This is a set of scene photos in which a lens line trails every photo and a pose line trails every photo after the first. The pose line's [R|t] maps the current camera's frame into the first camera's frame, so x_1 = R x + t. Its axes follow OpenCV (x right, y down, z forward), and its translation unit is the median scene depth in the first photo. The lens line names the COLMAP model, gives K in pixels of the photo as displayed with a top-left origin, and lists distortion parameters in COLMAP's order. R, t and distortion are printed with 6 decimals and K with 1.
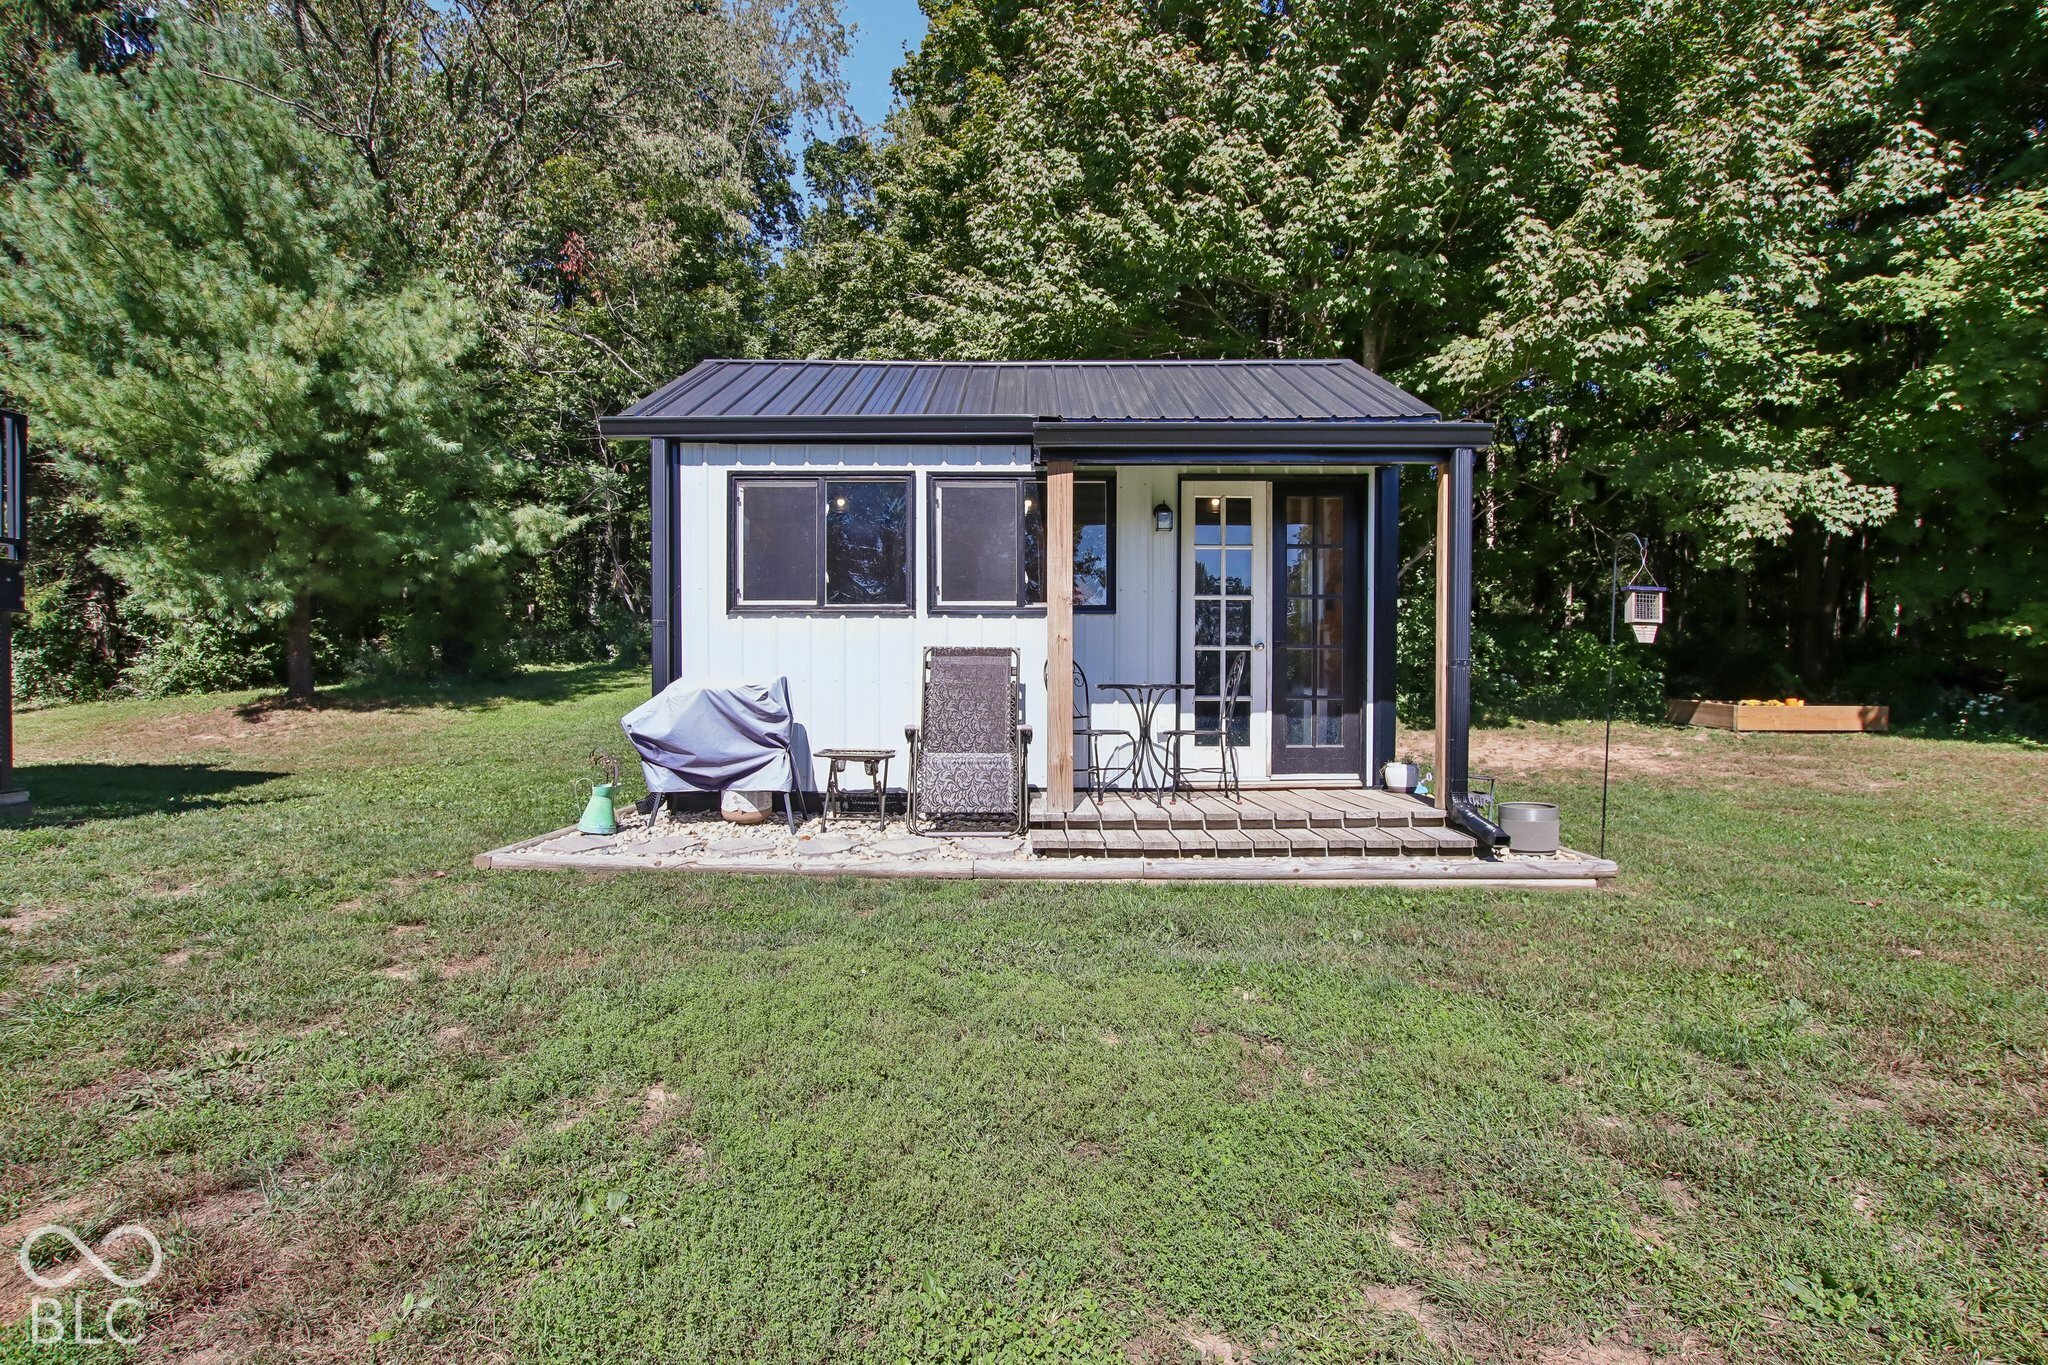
lens RADIAL K [[994.4, 0, 1024.0], [0, 994.4, 682.5], [0, 0, 1]] dist [-0.000041, 0.000092]
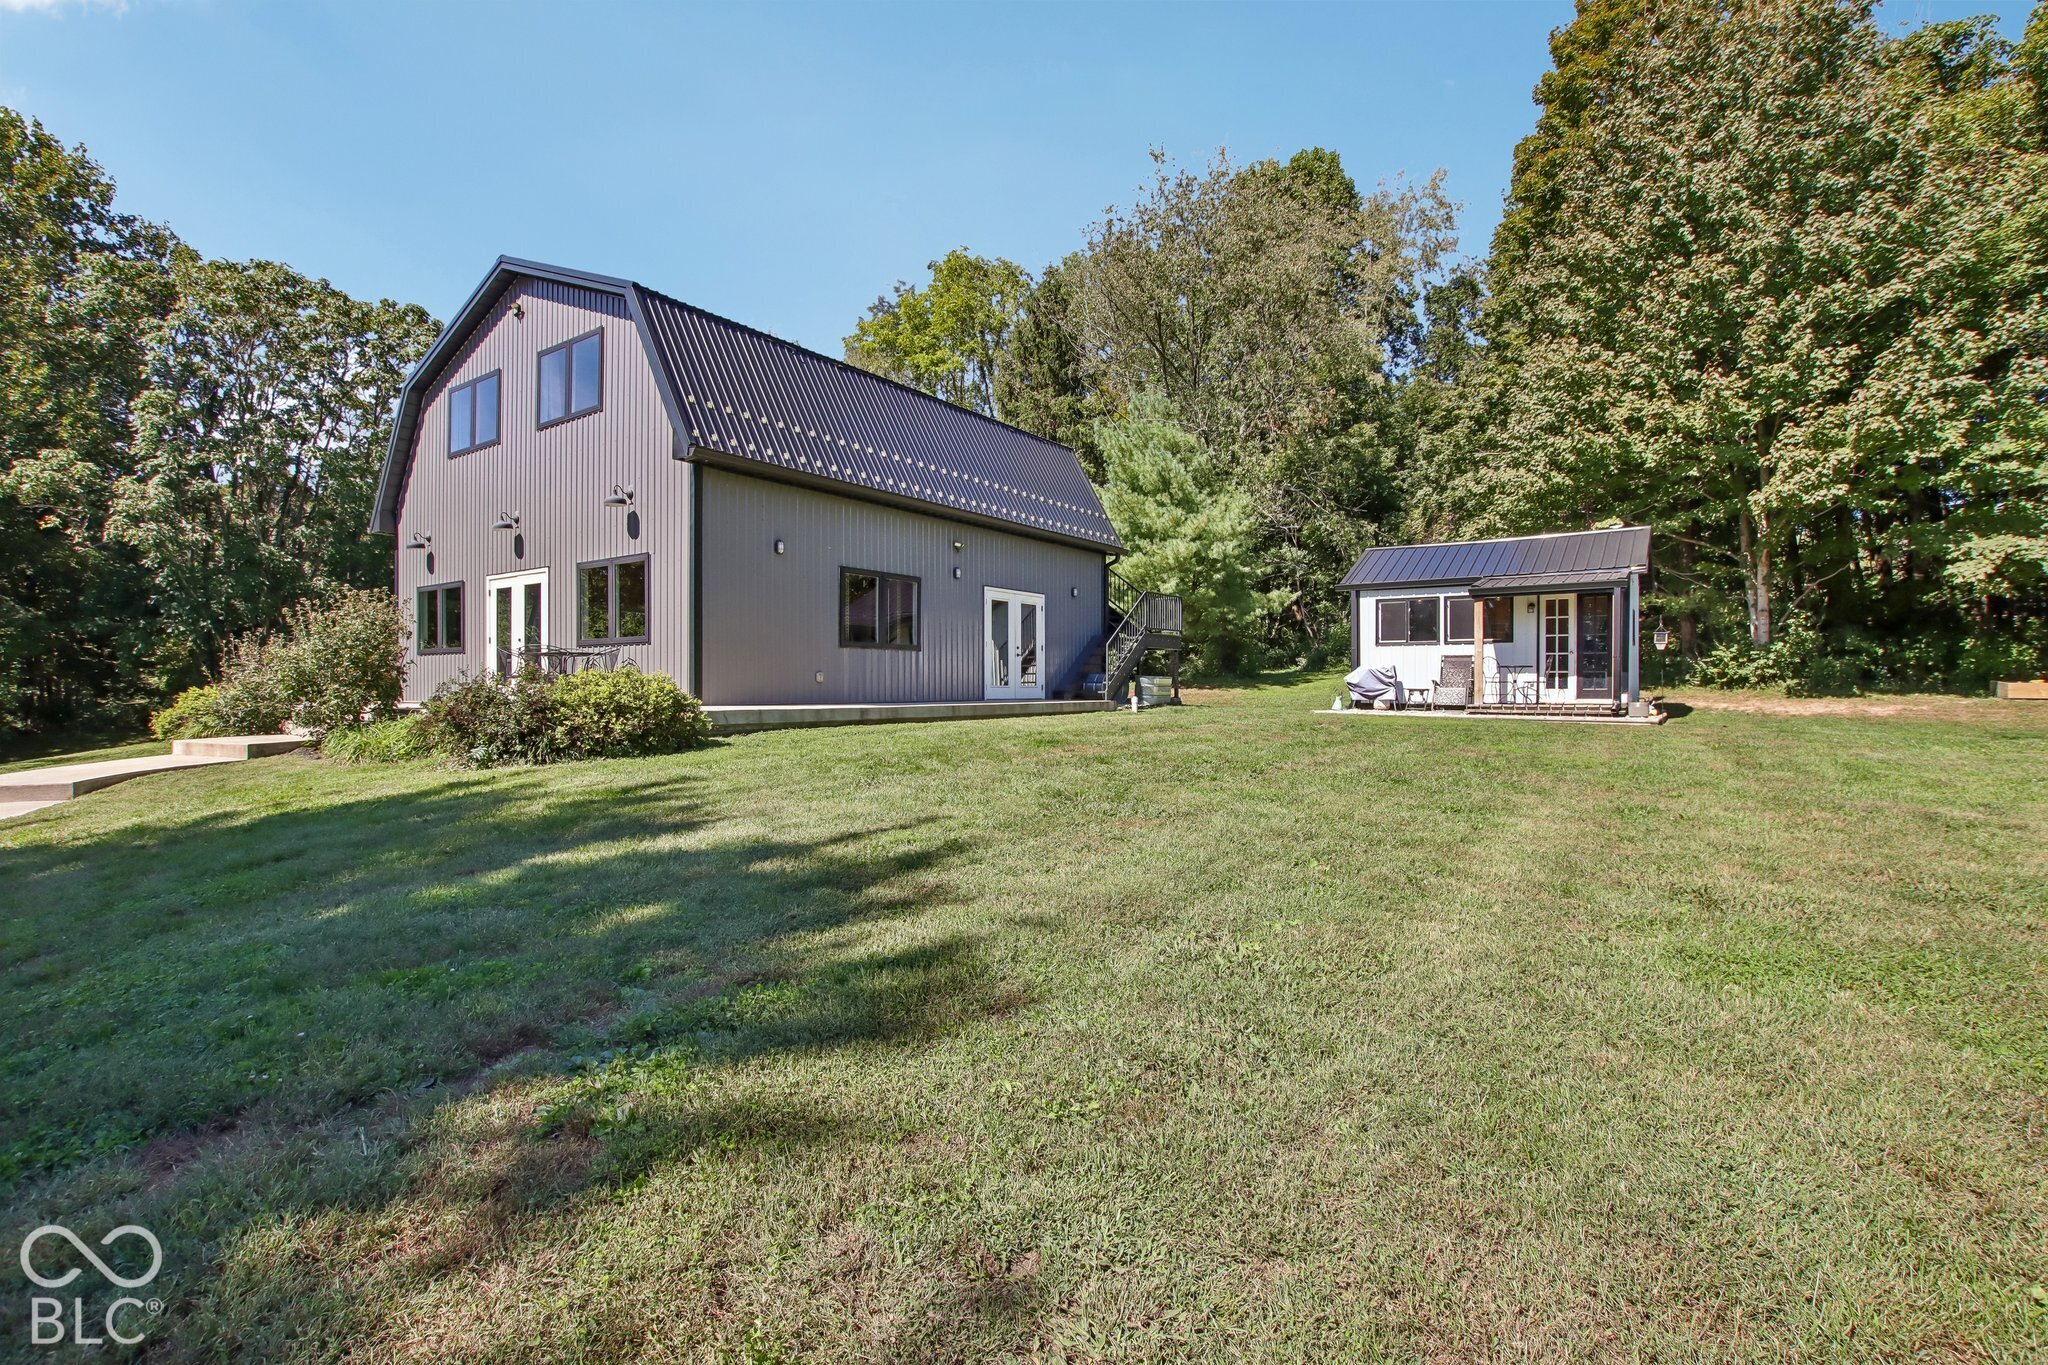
lens RADIAL K [[955.4, 0, 1024.0], [0, 955.4, 682.5], [0, 0, 1]] dist [-0.038806, 0.007877]
pose [[0.806253, -0.002861, -0.591564, 0.544705], [-0.004461, 0.999930, -0.010916, 0.080091], [0.591554, 0.011440, 0.806184, -1.942999]]
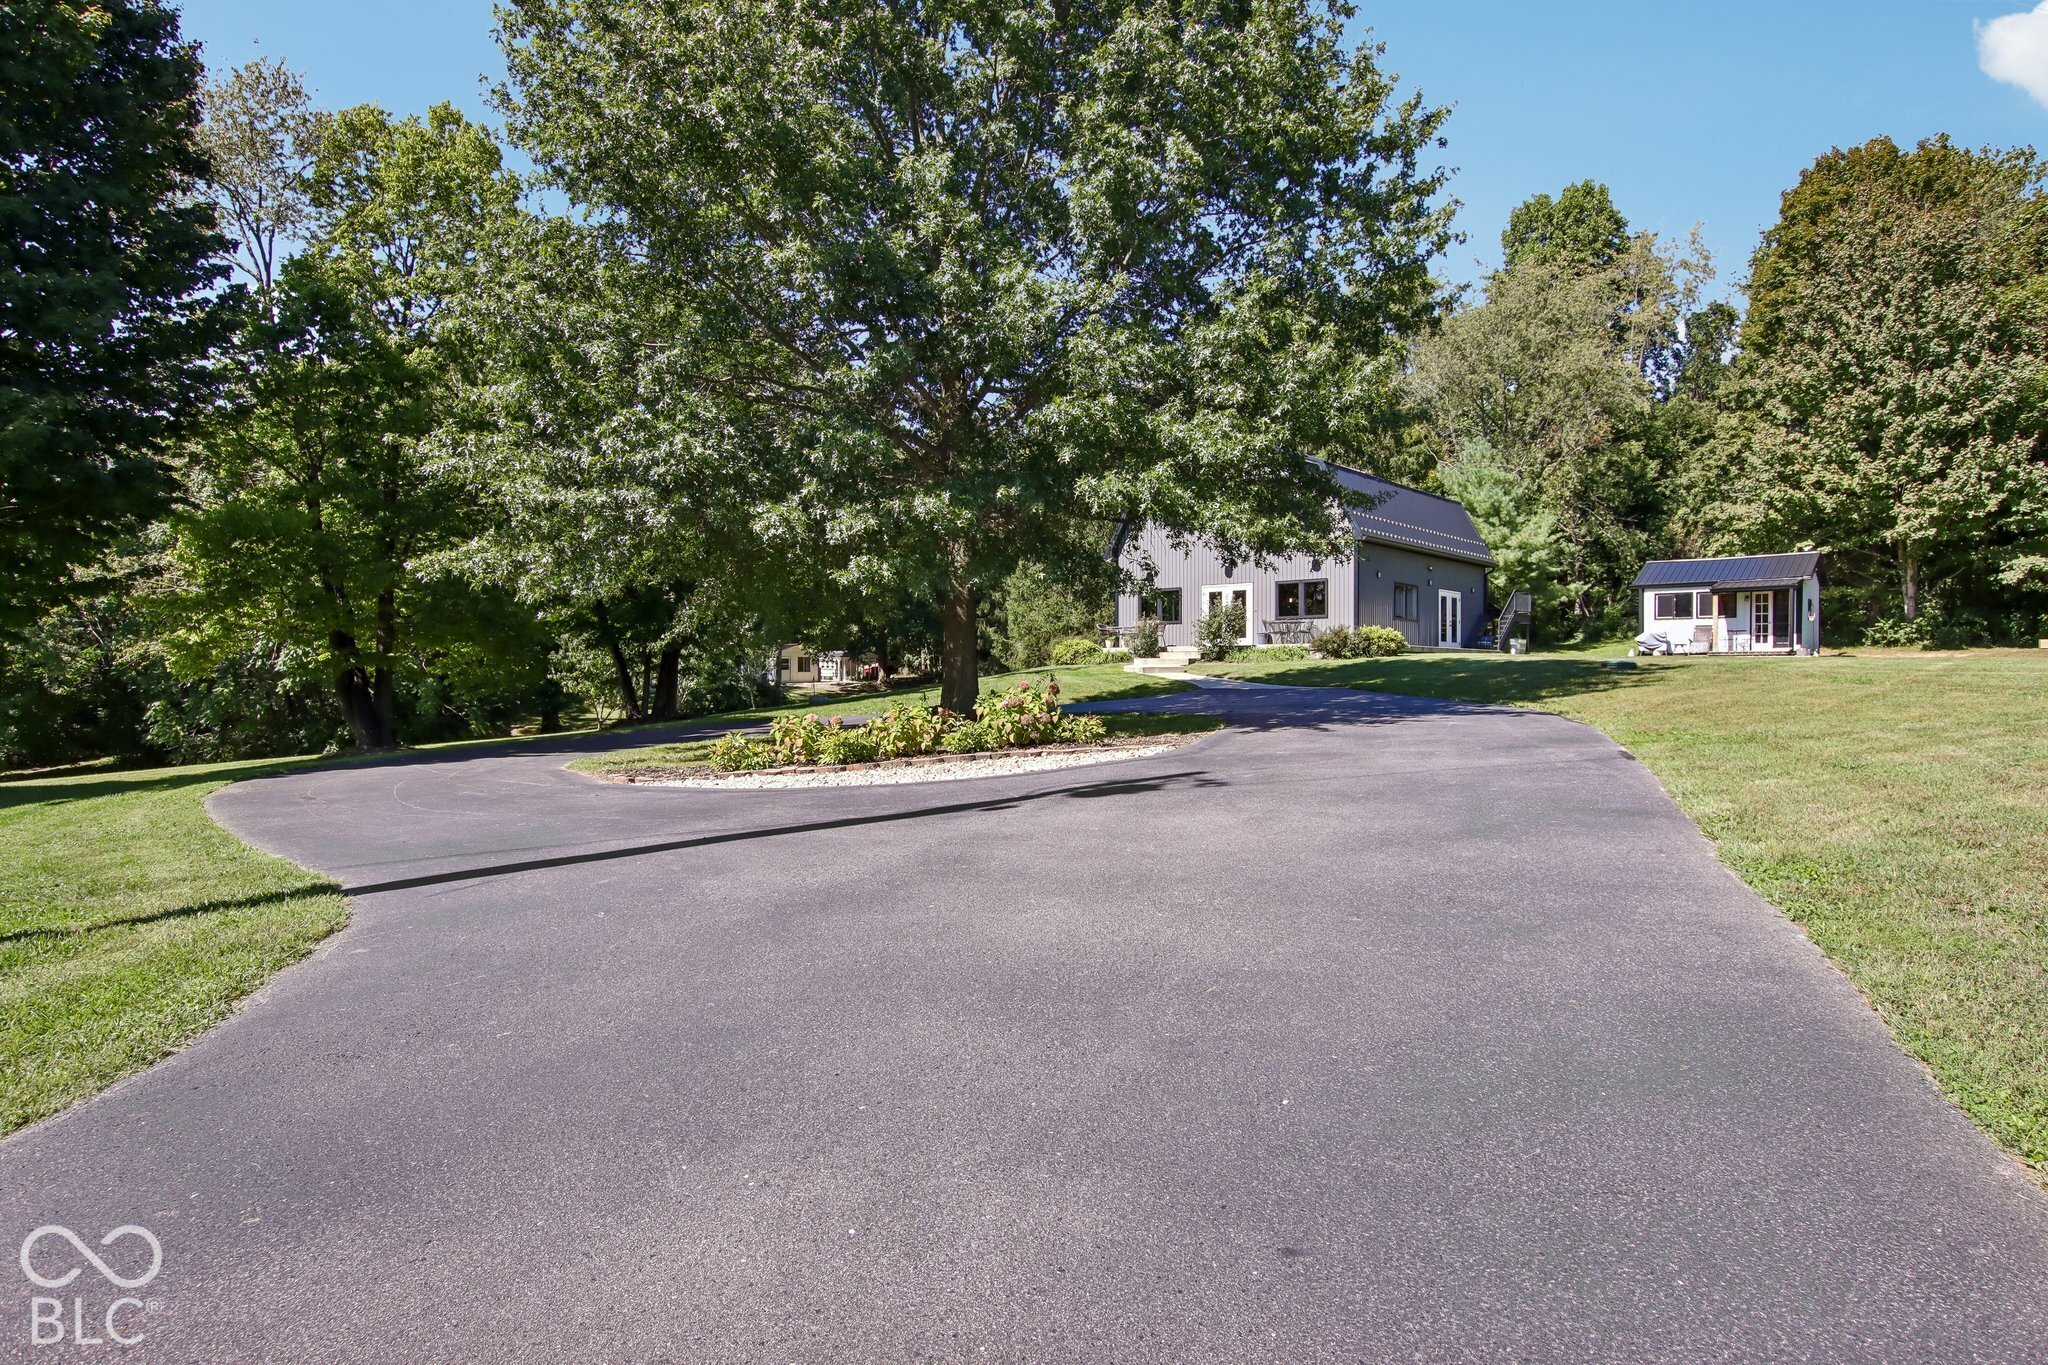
lens RADIAL K [[1175.1, 0, 1059.0], [0, 1175.1, 669.1], [0, 0, 1]] dist [0.002663, 0.001831]
pose [[0.751671, -0.003372, -0.659530, 1.411011], [-0.008201, 0.999862, -0.014460, 0.302114], [0.659487, 0.016278, 0.751540, -5.637130]]
